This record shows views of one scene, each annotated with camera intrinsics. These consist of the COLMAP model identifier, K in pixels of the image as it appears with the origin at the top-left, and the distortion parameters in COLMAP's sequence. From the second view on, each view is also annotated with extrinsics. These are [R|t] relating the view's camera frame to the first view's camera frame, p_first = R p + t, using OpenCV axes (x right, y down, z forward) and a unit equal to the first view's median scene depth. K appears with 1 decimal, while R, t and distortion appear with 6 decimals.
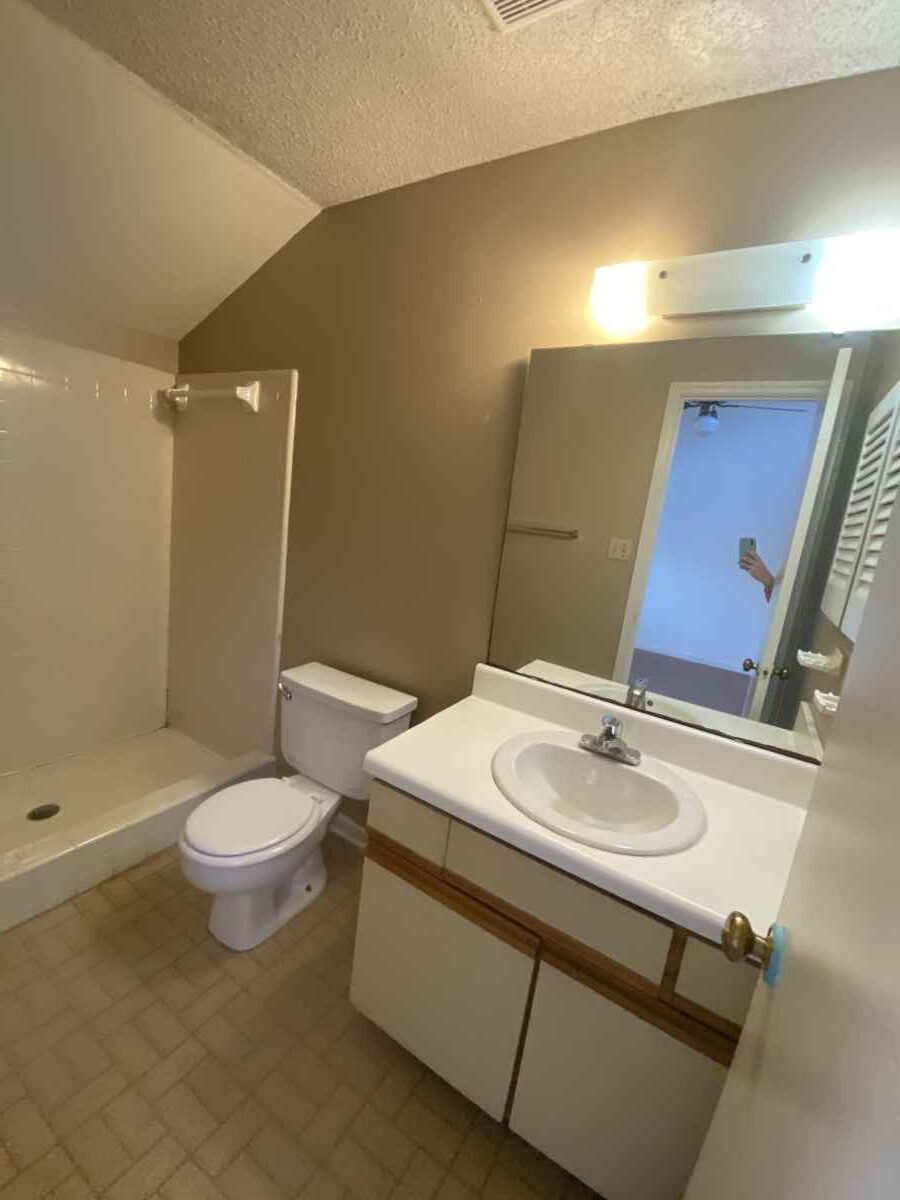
lens RADIAL K [[489.8, 0, 449.6], [0, 489.8, 597.0], [0, 0, 1]] dist [0.028183, -0.021727]
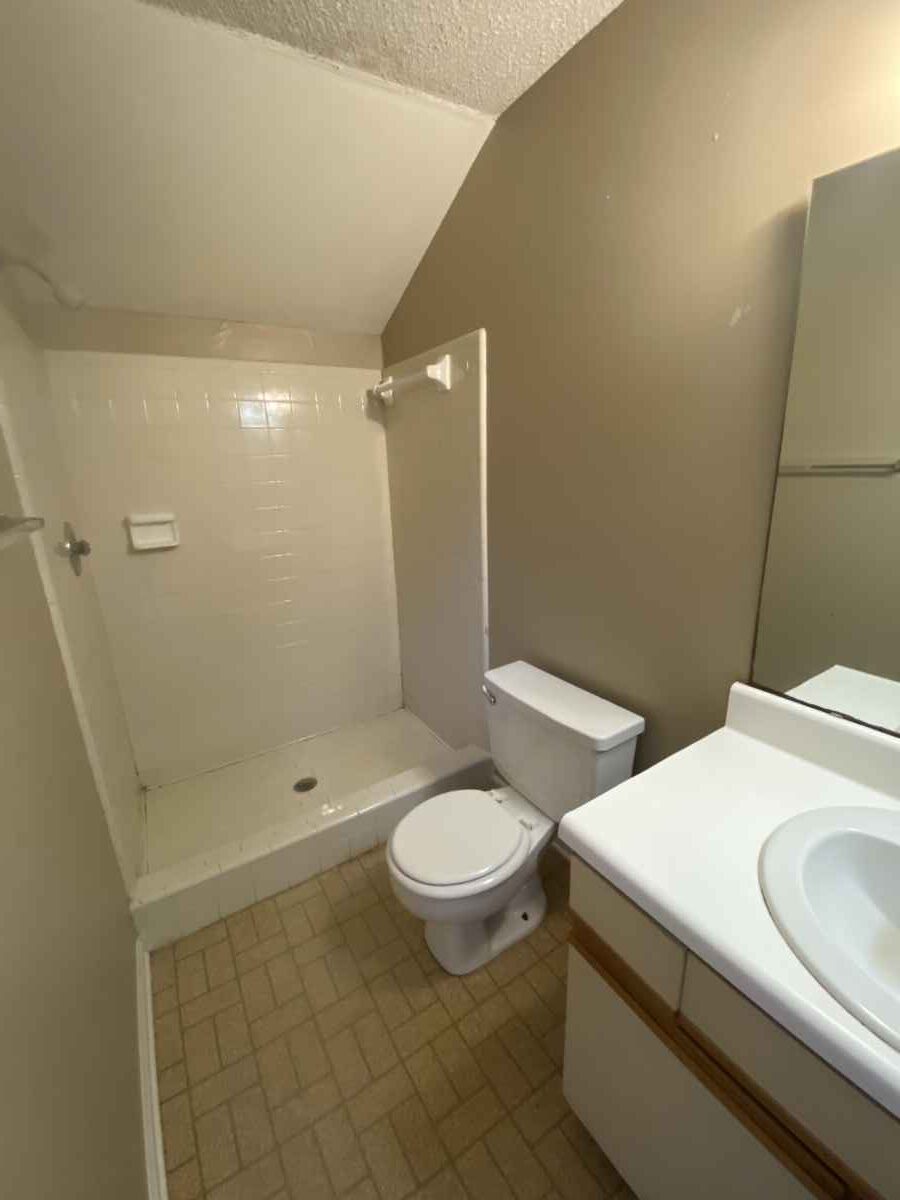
lens RADIAL K [[489.8, 0, 449.6], [0, 489.8, 597.0], [0, 0, 1]] dist [0.028183, -0.021727]
pose [[0.887272, -0.034088, -0.459986, 0.024353], [0.066020, 0.996383, 0.053507, -0.044003], [0.456498, -0.077844, 0.886313, 0.186682]]
